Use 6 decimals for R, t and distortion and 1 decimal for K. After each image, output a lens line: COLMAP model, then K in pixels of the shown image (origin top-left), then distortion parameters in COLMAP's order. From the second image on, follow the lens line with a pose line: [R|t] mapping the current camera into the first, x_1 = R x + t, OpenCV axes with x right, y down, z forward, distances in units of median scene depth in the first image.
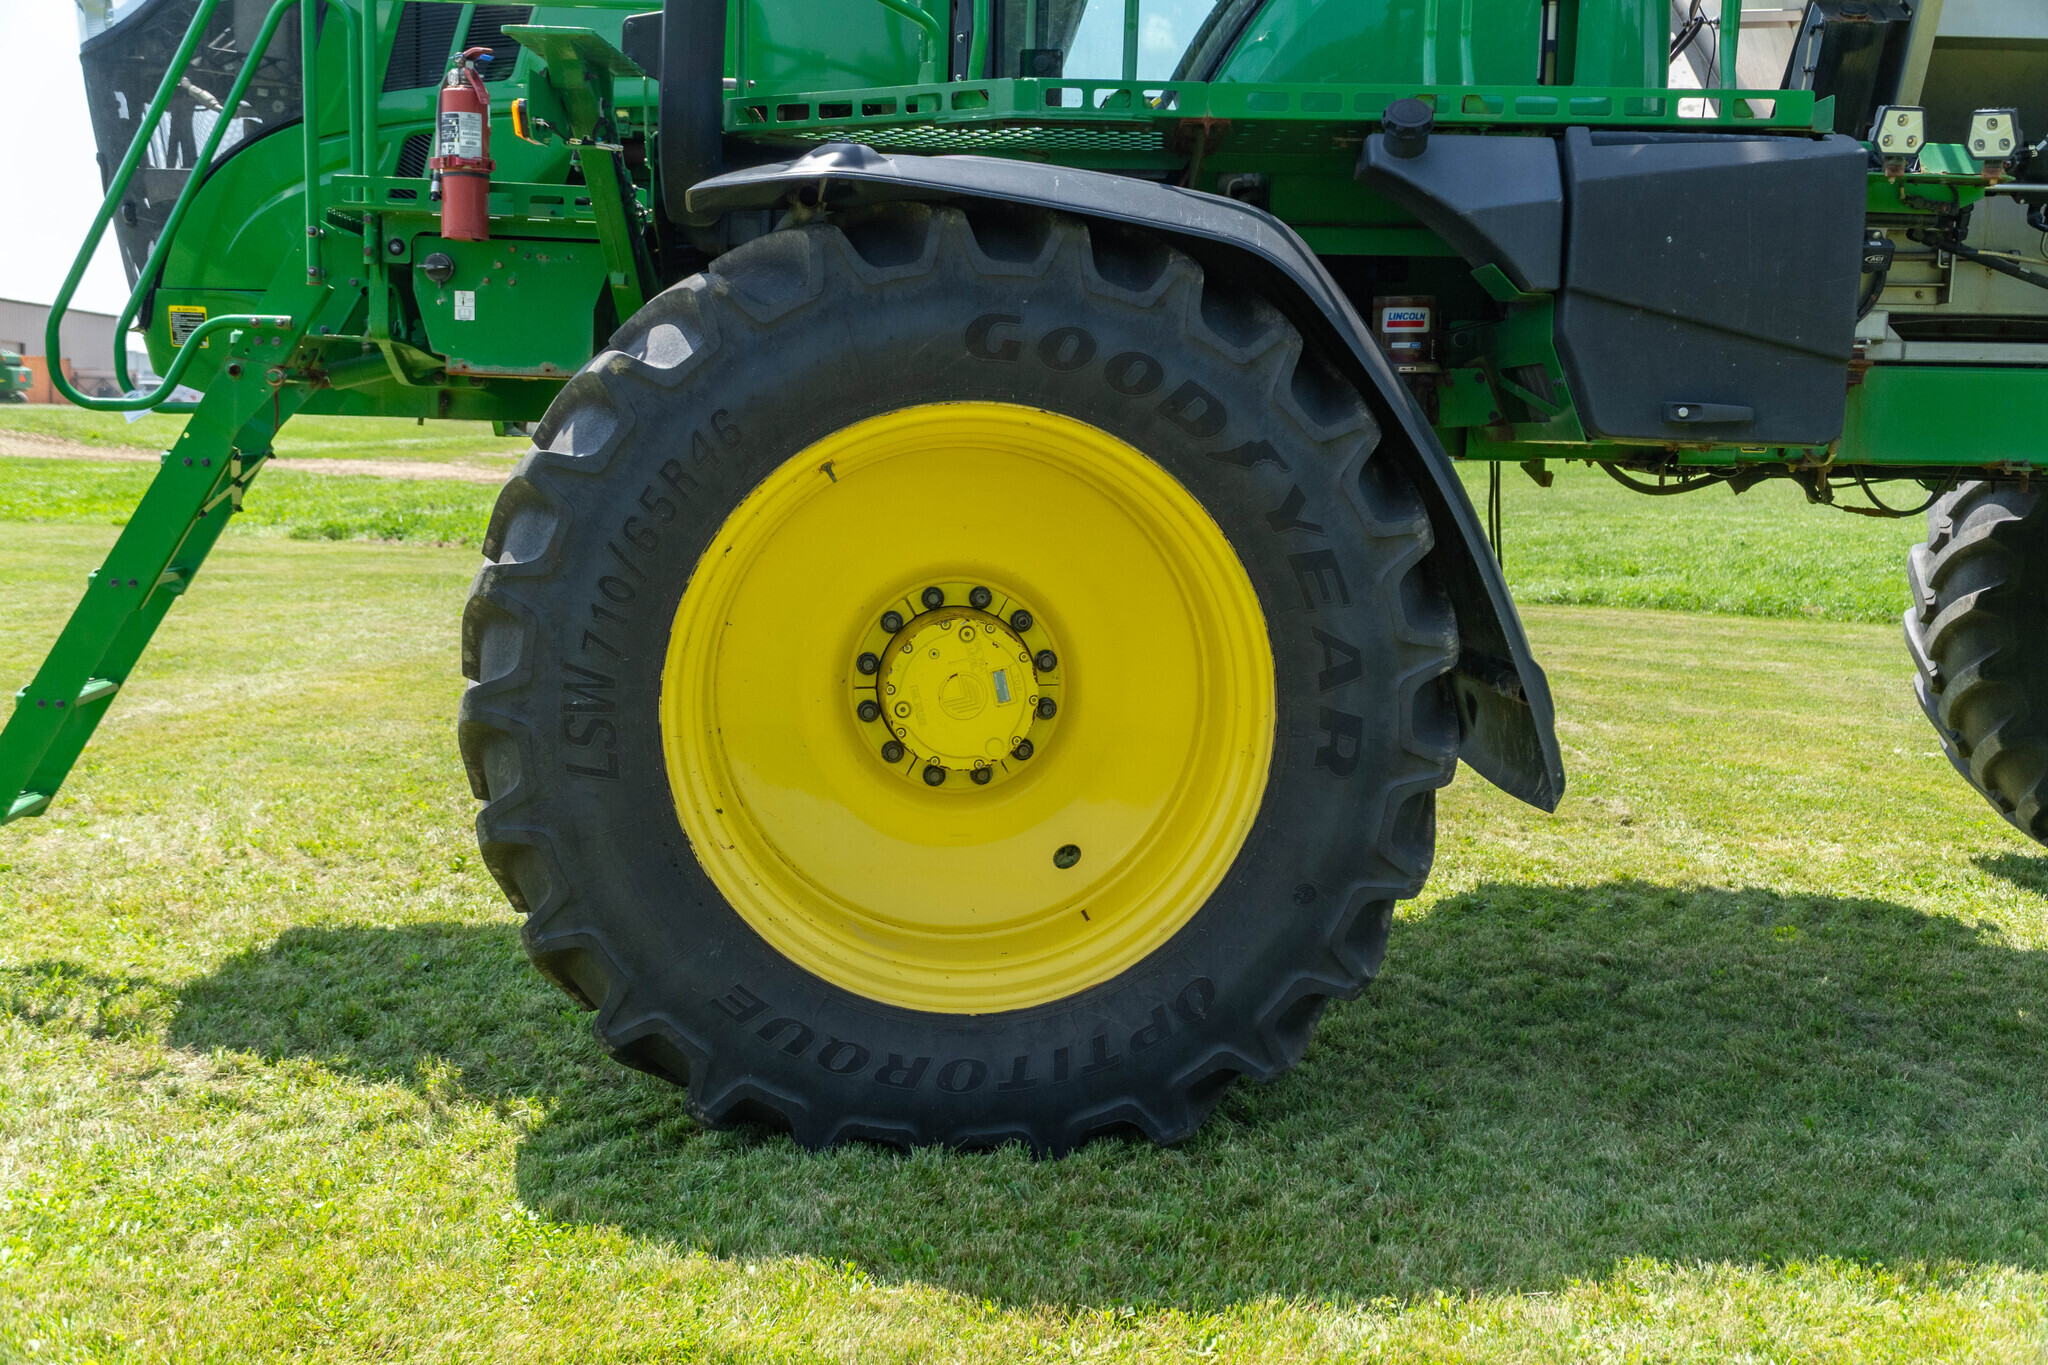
lens RADIAL K [[2334.9, 0, 1024.0], [0, 2334.9, 682.5], [0, 0, 1]] dist [0.057987, -0.013208]
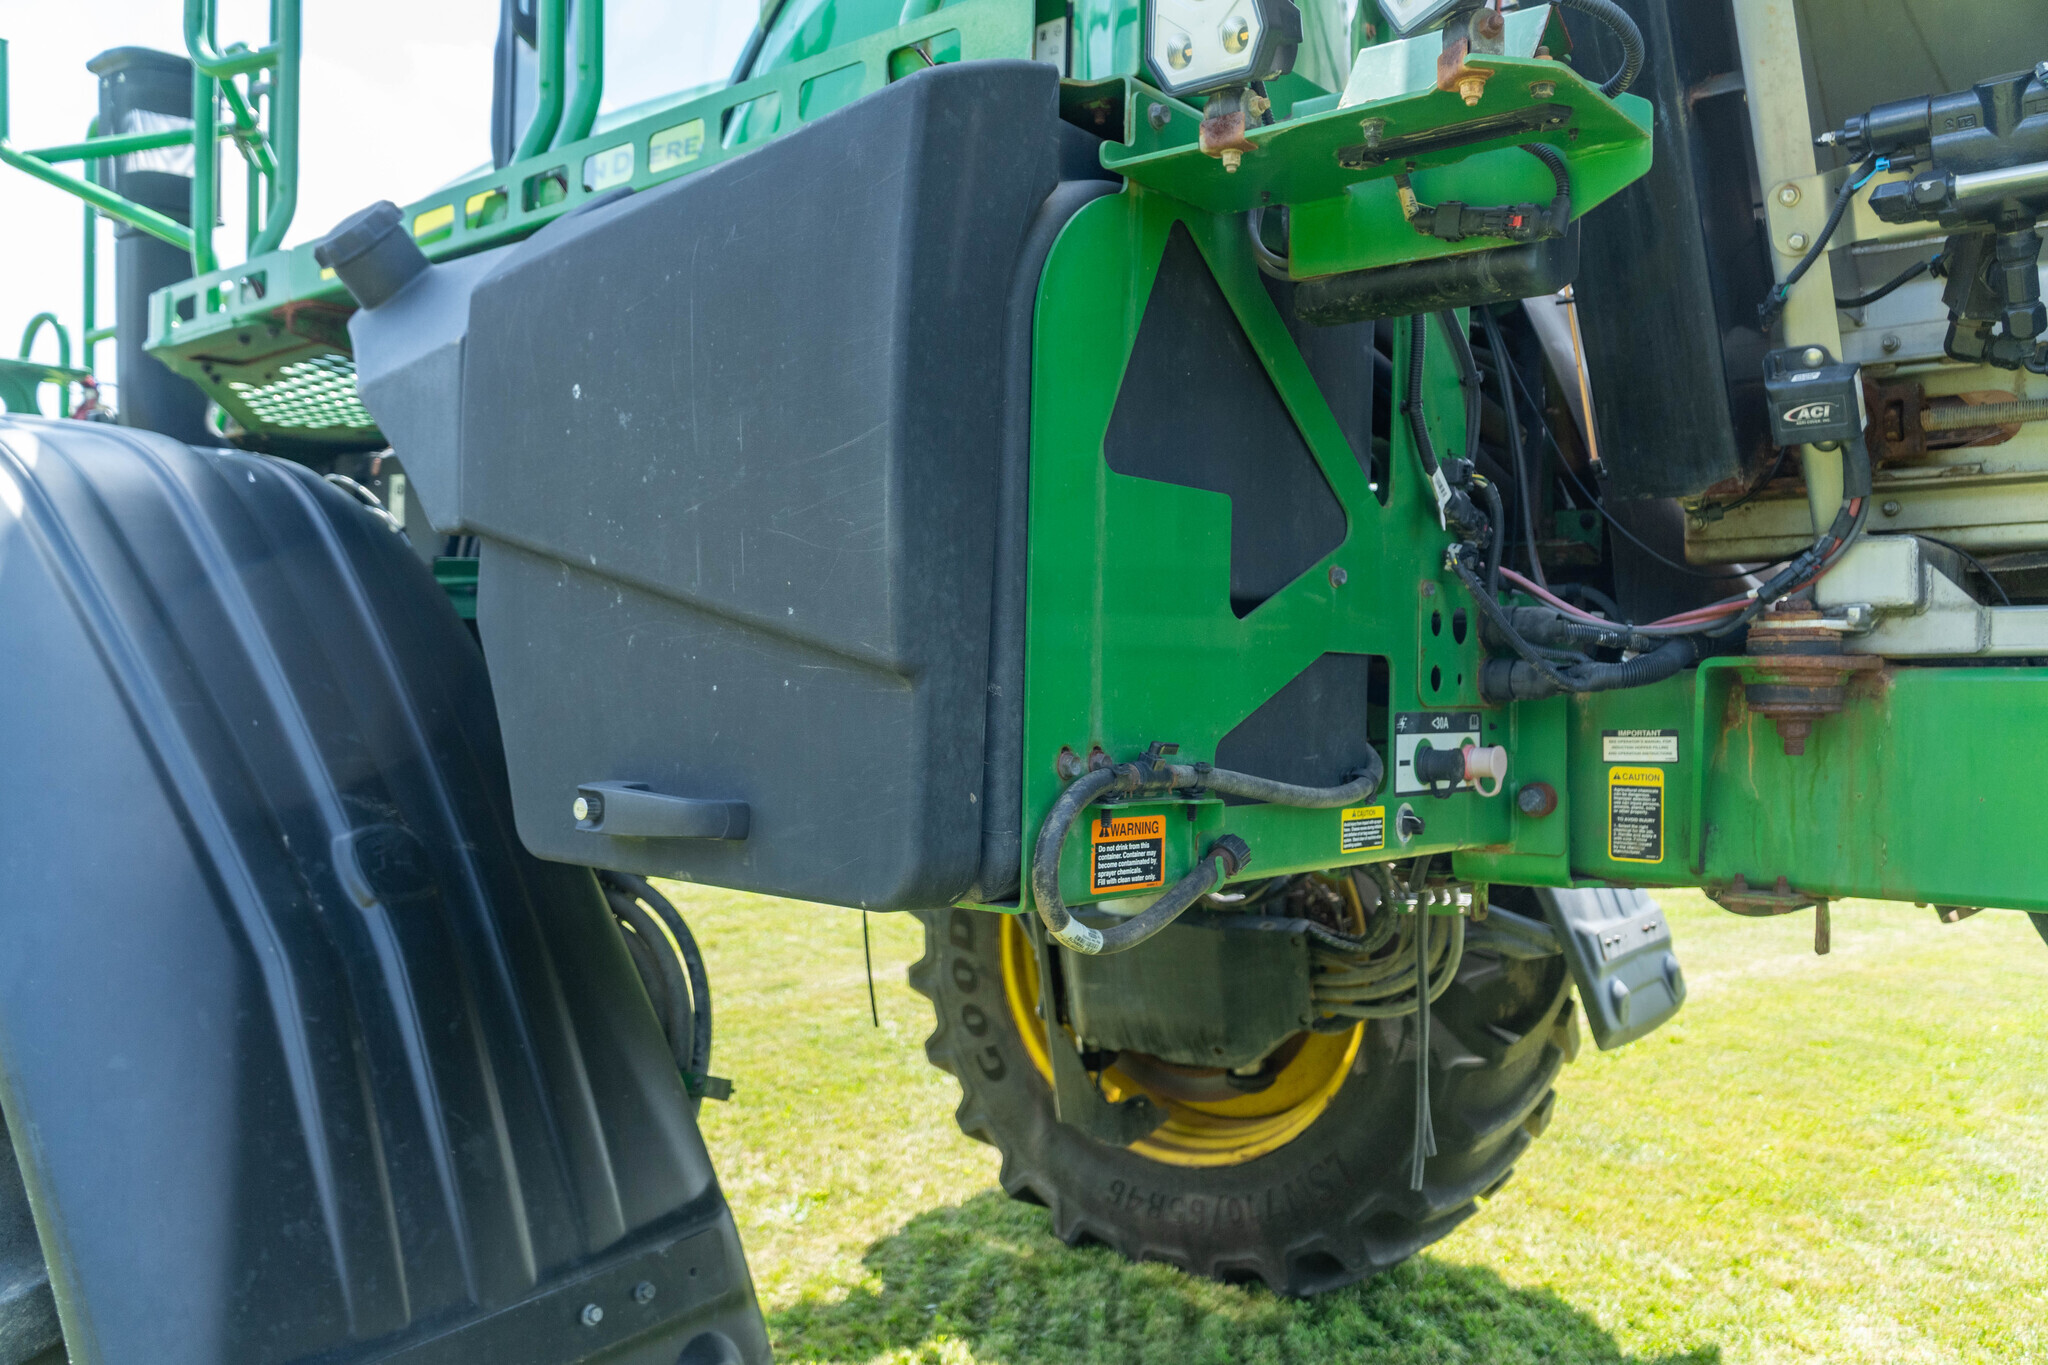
lens RADIAL K [[1636.4, 0, 1018.3], [0, 1636.4, 668.1], [0, 0, 1]] dist [0.008621, -0.009209]
pose [[0.780617, -0.029822, -0.624298, 0.506238], [-0.060931, 0.990472, -0.123502, -0.107891], [0.622032, 0.134447, 0.771362, 0.820560]]
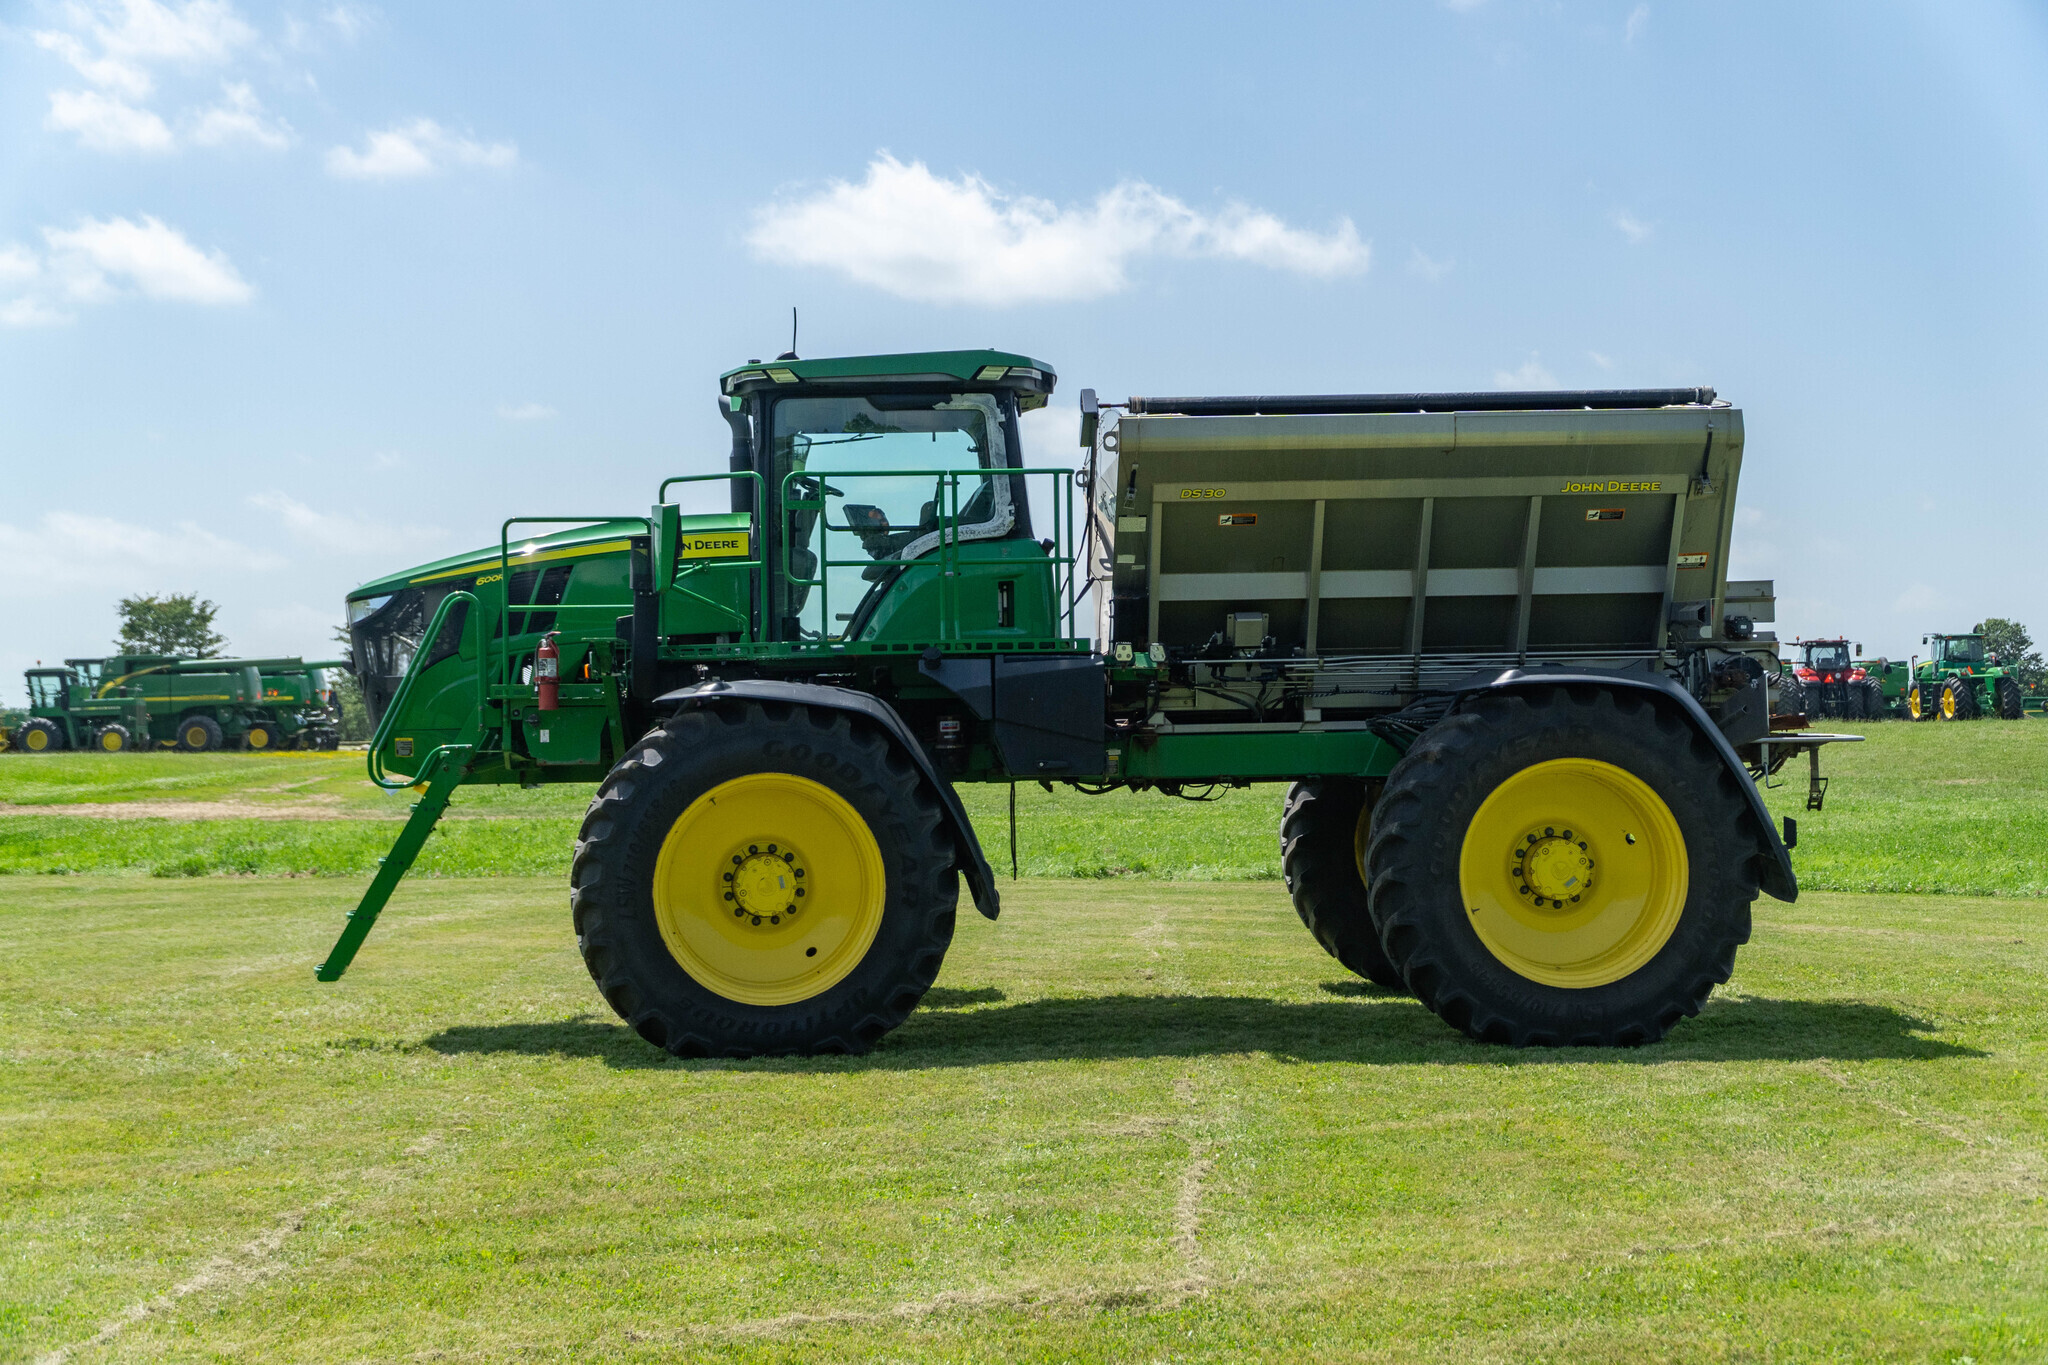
lens RADIAL K [[2878.5, 0, 1011.7], [0, 2878.5, 681.4], [0, 0, 1]] dist [0.055815, -0.072410]
pose [[0.997276, -0.039281, 0.062424, 0.052608], [0.046646, 0.991521, -0.121289, 0.175883], [-0.057131, 0.123870, 0.990652, -2.136124]]
